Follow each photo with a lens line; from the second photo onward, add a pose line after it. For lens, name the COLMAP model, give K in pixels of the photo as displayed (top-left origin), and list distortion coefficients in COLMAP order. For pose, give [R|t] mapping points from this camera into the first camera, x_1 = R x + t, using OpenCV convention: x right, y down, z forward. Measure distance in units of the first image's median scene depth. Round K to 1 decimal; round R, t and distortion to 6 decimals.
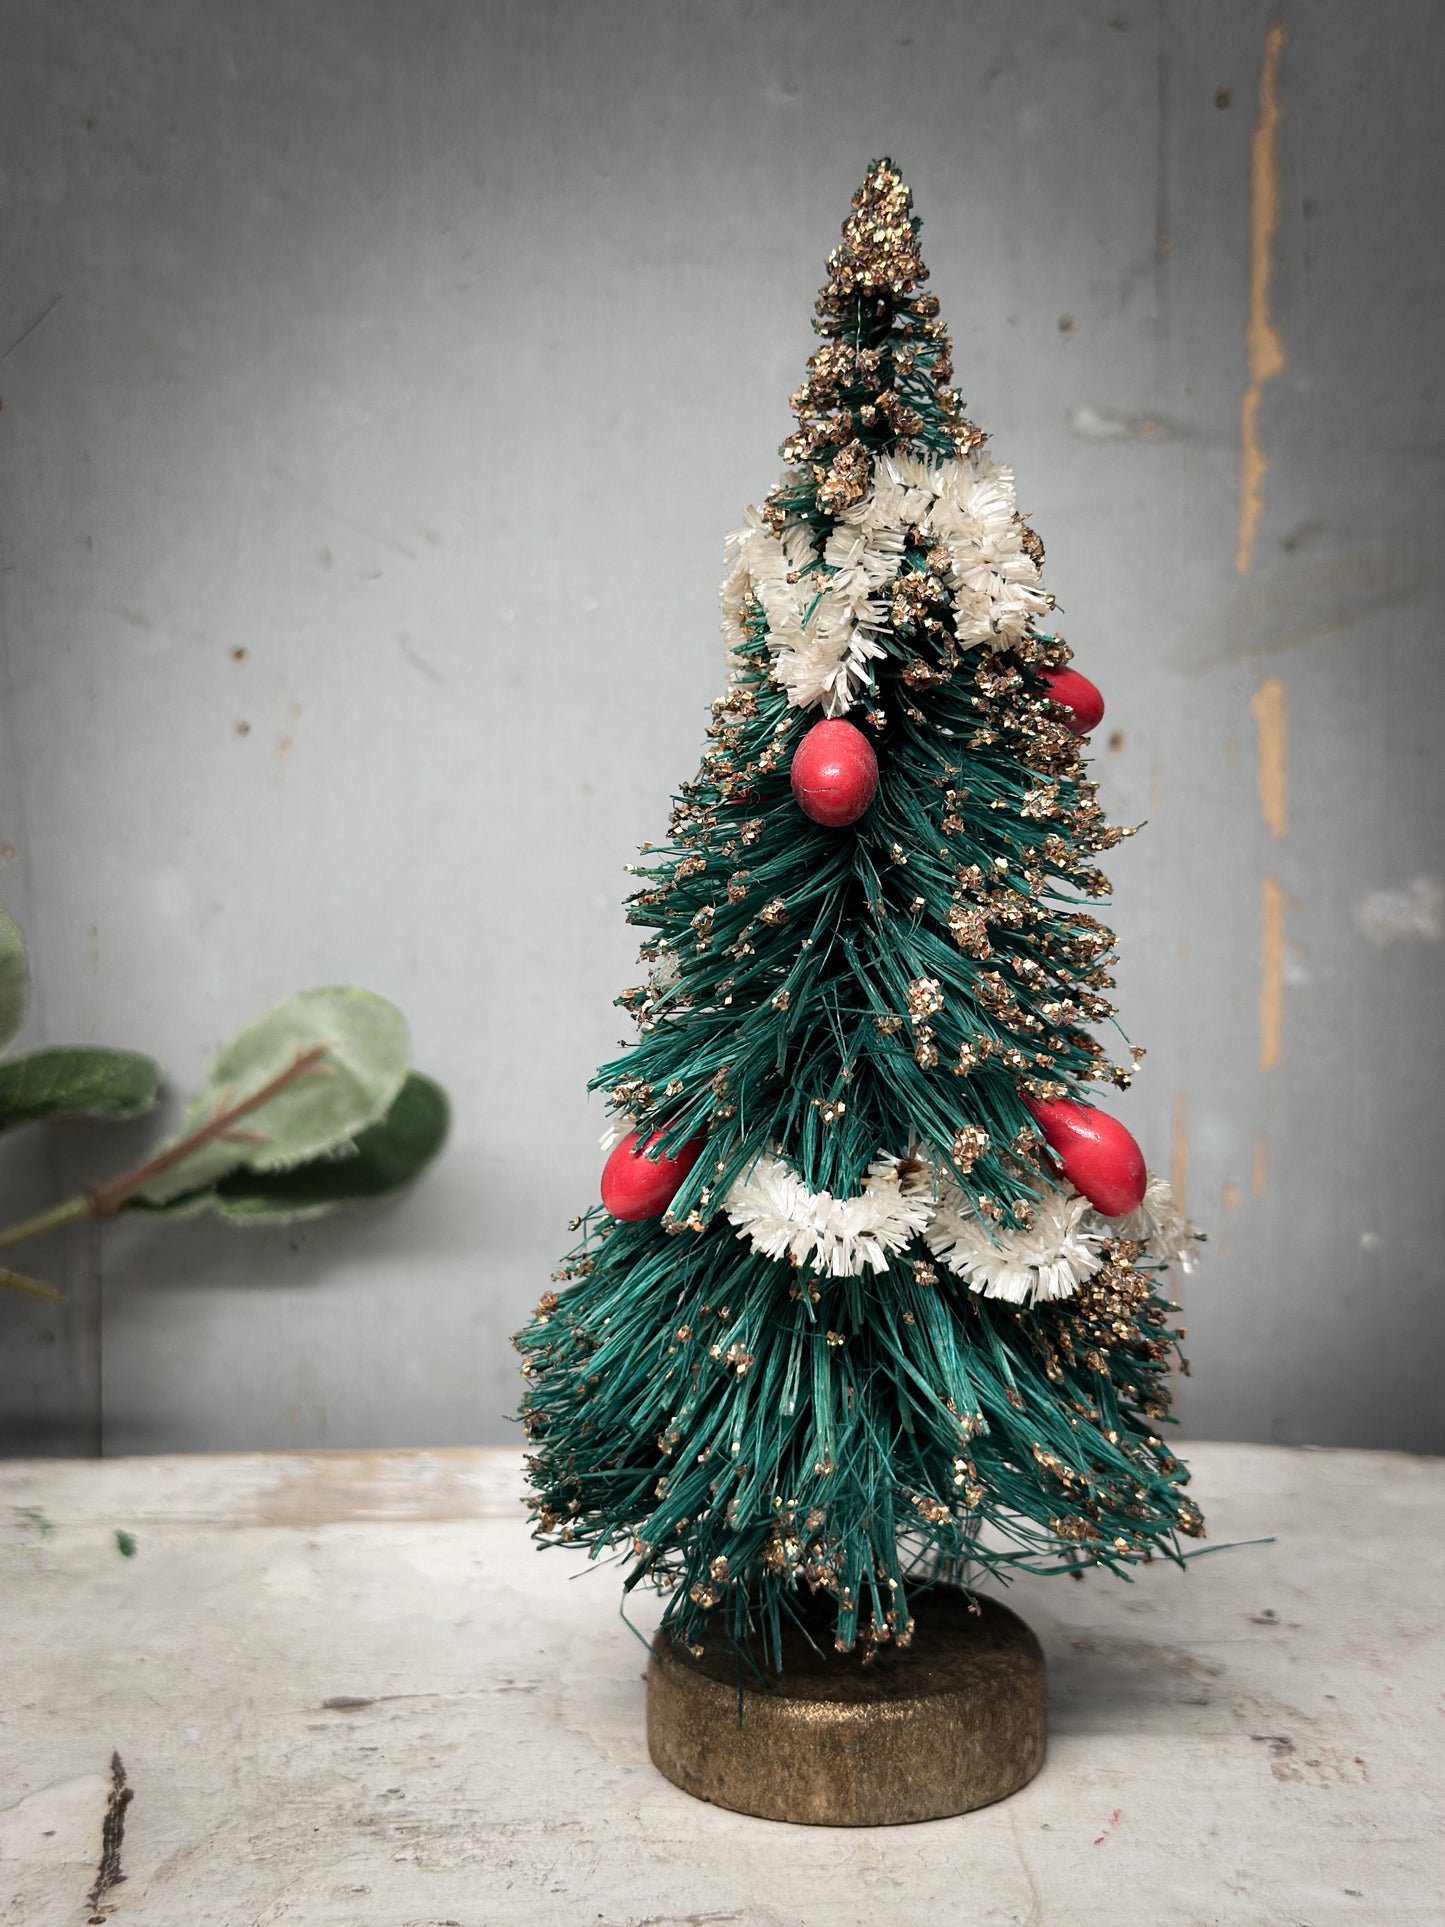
lens RADIAL K [[2880.3, 0, 746.8], [0, 2880.3, 972.9], [0, 0, 1]] dist [0.092284, 0.000000]
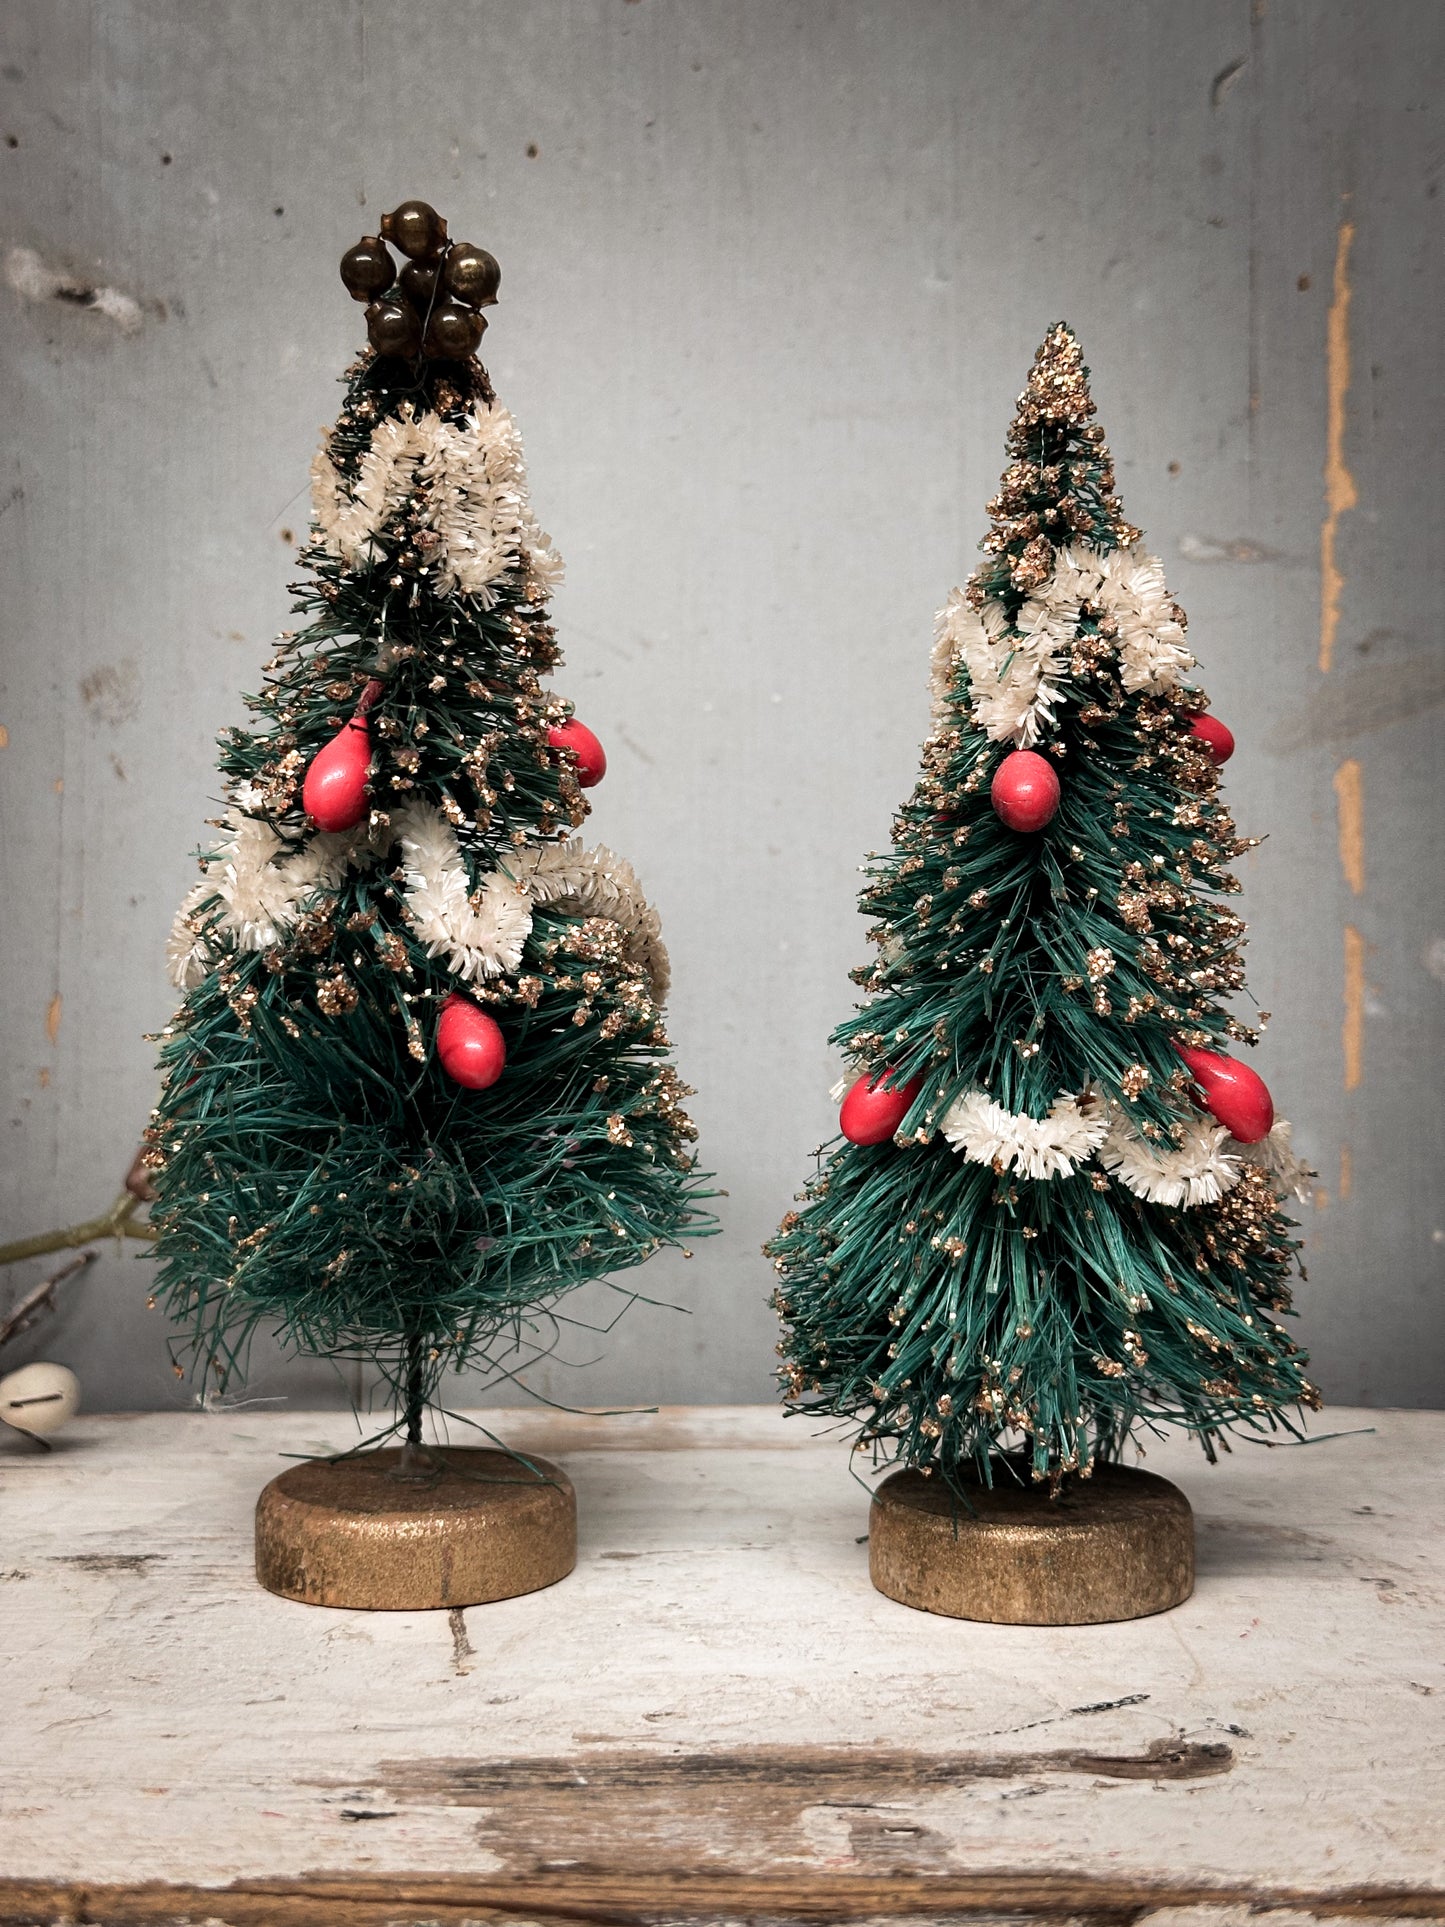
lens RADIAL K [[2880.3, 0, 719.3], [0, 2880.3, 956.7], [0, 0, 1]] dist [0.092284, 0.000000]
pose [[0.999812, 0.000680, -0.019401, -0.073751], [-0.002059, 0.997462, -0.071173, 0.087143], [0.019304, 0.071199, 0.997275, -0.251576]]
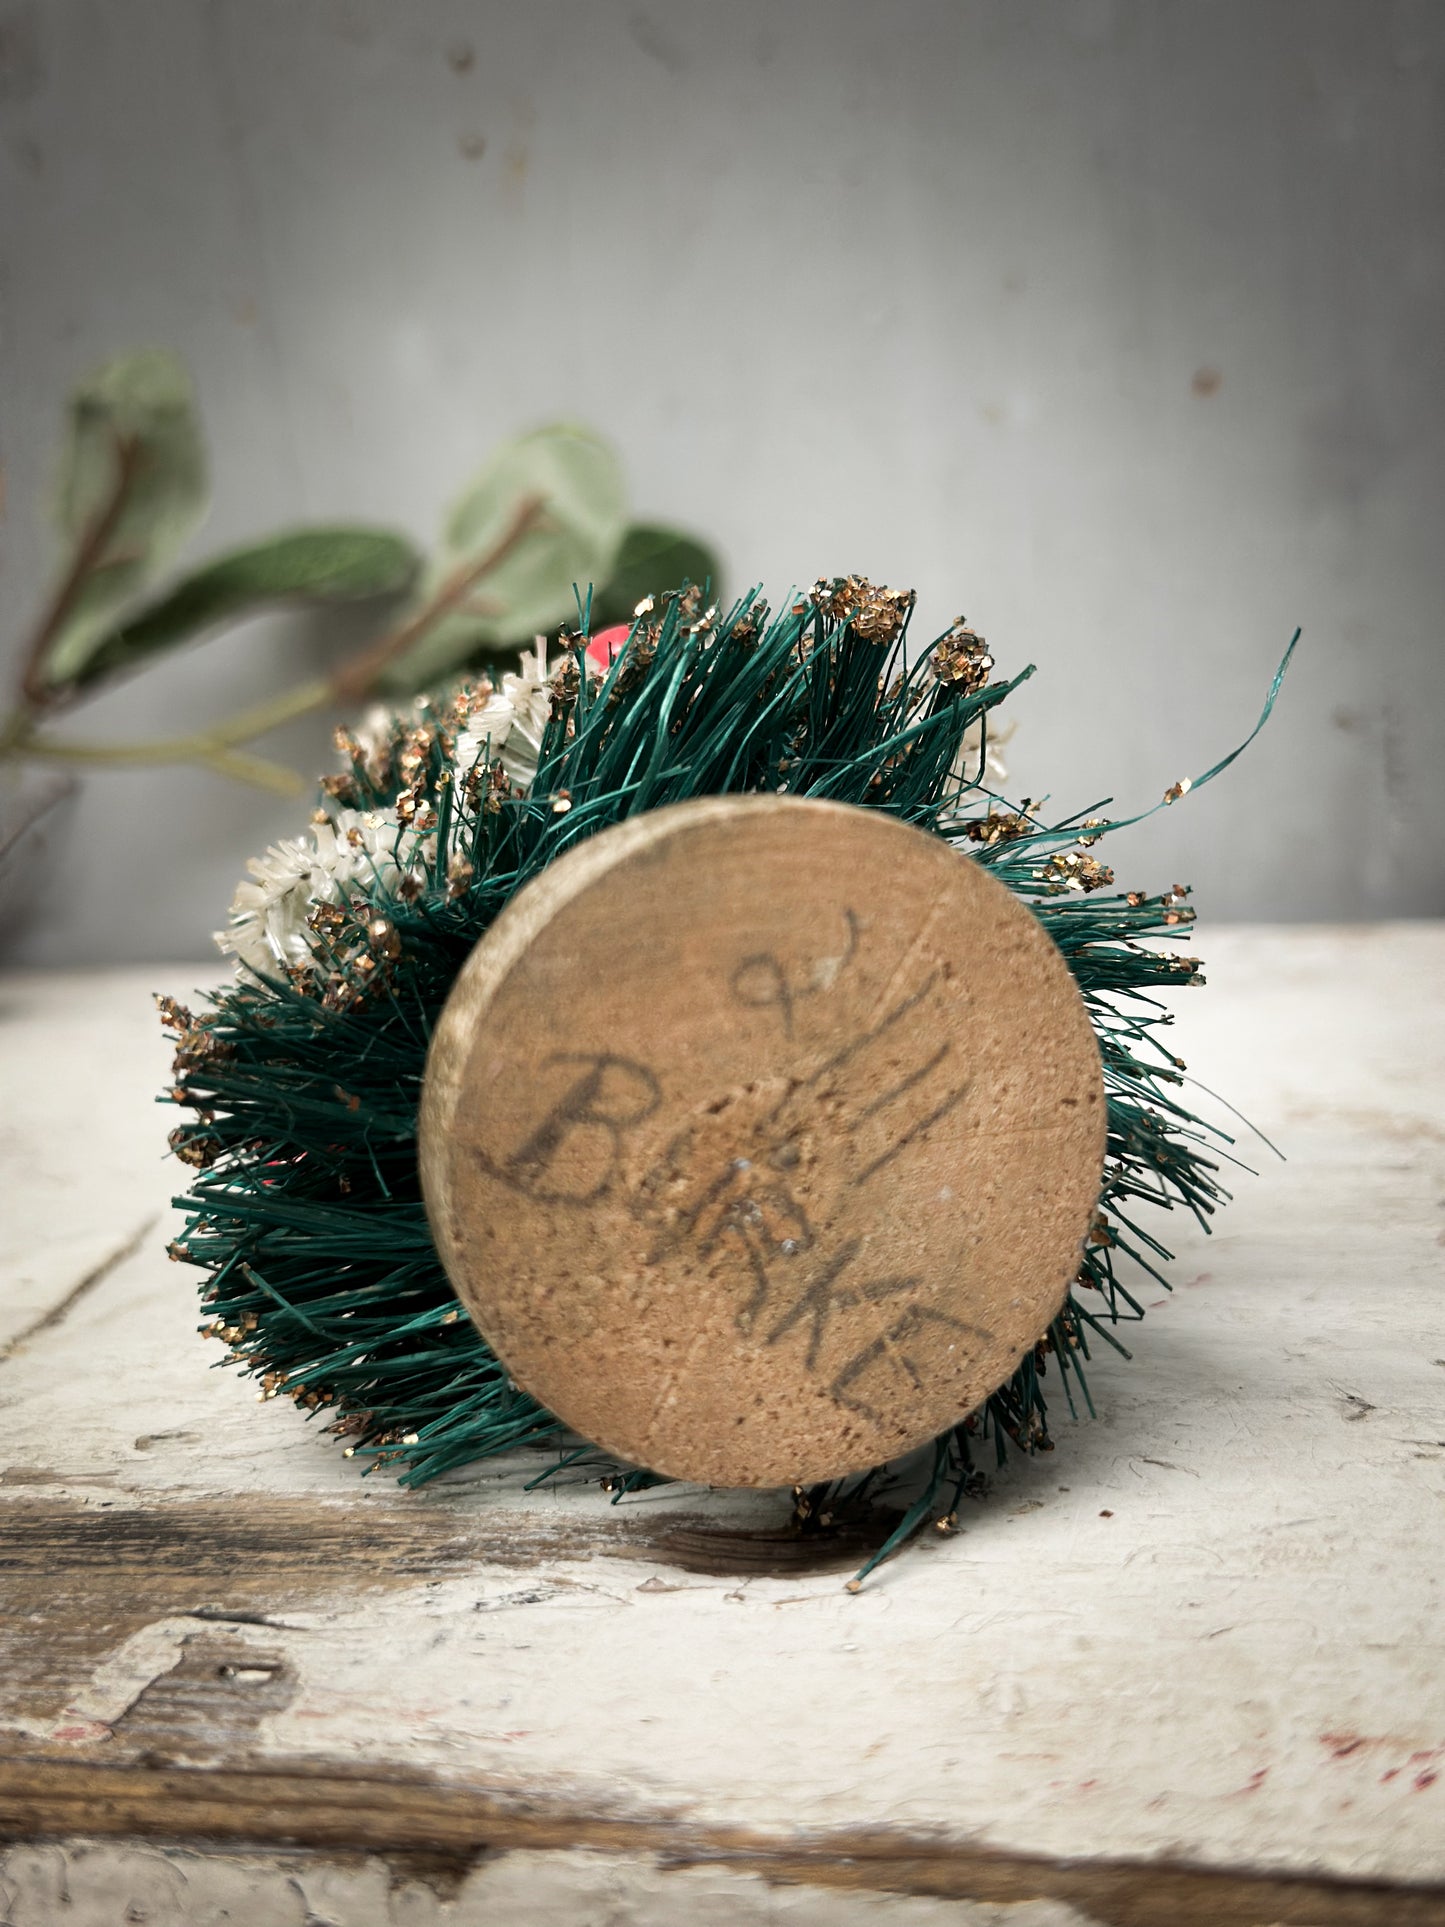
lens RADIAL K [[2880.3, 0, 730.8], [0, 2880.3, 1053.9], [0, 0, 1]] dist [0.092284, 0.000000]
pose [[0.948692, -0.012531, -0.315952, 0.237881], [0.054577, 0.990707, 0.124586, 0.113684], [0.311455, -0.135437, 0.940560, 0.205808]]
